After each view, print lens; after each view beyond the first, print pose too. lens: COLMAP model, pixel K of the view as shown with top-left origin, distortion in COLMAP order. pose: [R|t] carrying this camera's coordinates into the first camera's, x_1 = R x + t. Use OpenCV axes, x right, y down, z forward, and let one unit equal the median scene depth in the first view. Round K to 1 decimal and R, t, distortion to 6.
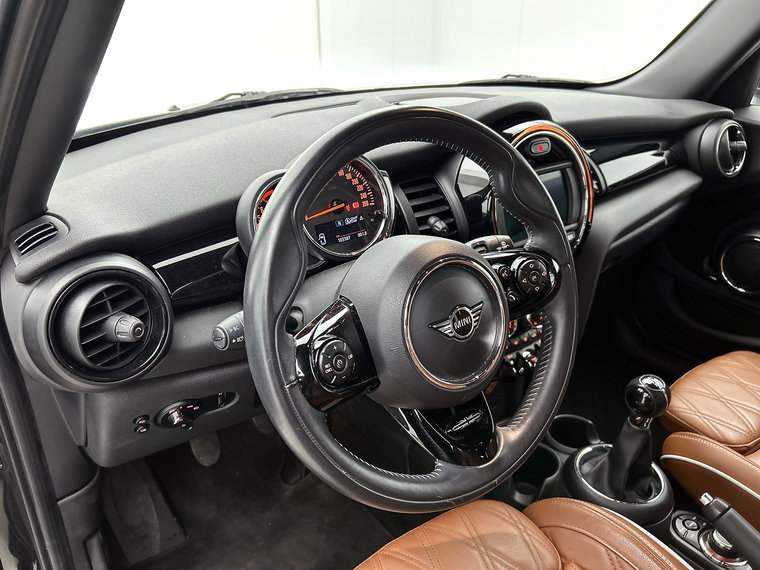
lens RADIAL K [[569.3, 0, 380.0], [0, 569.3, 285.0], [0, 0, 1]] dist [0.011964, -0.001151]
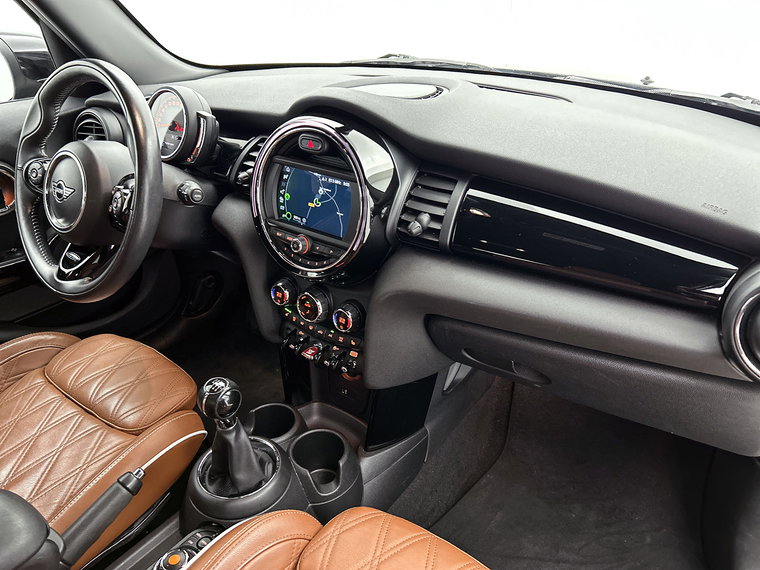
lens RADIAL K [[569.3, 0, 380.0], [0, 569.3, 285.0], [0, 0, 1]] dist [0.011964, -0.001151]
pose [[0.294440, 0.474383, -0.829618, 1.328410], [-0.402211, 0.848986, 0.342709, -0.447782], [0.866909, 0.232775, 0.440777, 0.776335]]
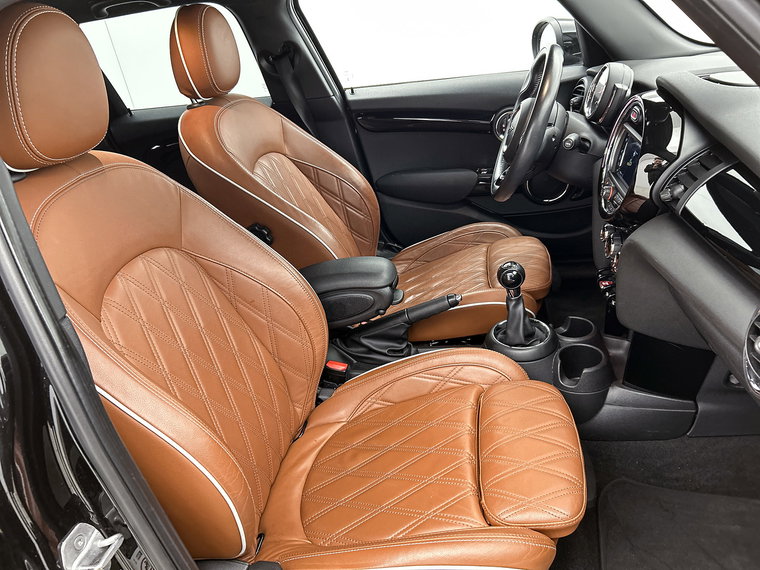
lens RADIAL K [[569.3, 0, 380.0], [0, 569.3, 285.0], [0, 0, 1]] dist [0.011964, -0.001151]
pose [[-0.687323, 0.426398, -0.588024, 1.659227], [-0.175023, 0.688479, 0.703820, -0.815382], [0.704950, 0.586670, -0.398579, 1.406227]]
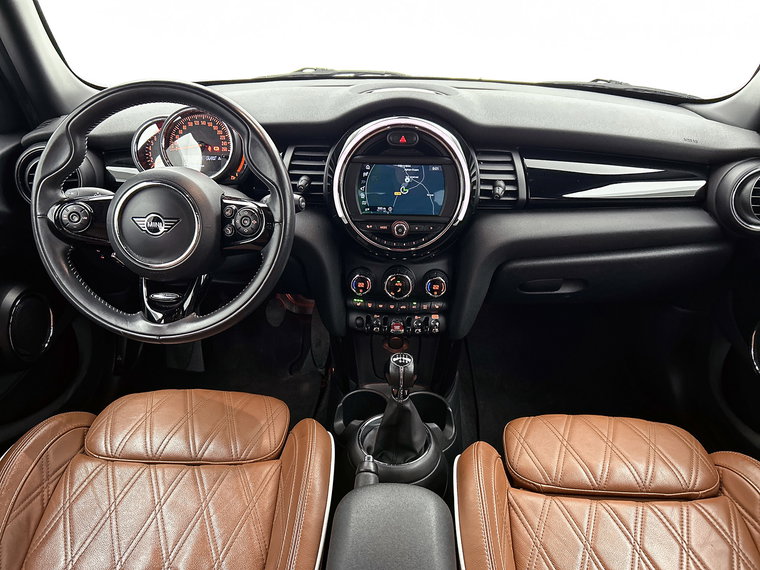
lens RADIAL K [[569.3, 0, 380.0], [0, 569.3, 285.0], [0, 0, 1]] dist [0.011964, -0.001151]
pose [[0.784166, 0.307494, -0.539009, 1.006414], [-0.287995, 0.949724, 0.122815, -0.093823], [0.549675, 0.058924, 0.833298, 0.038227]]
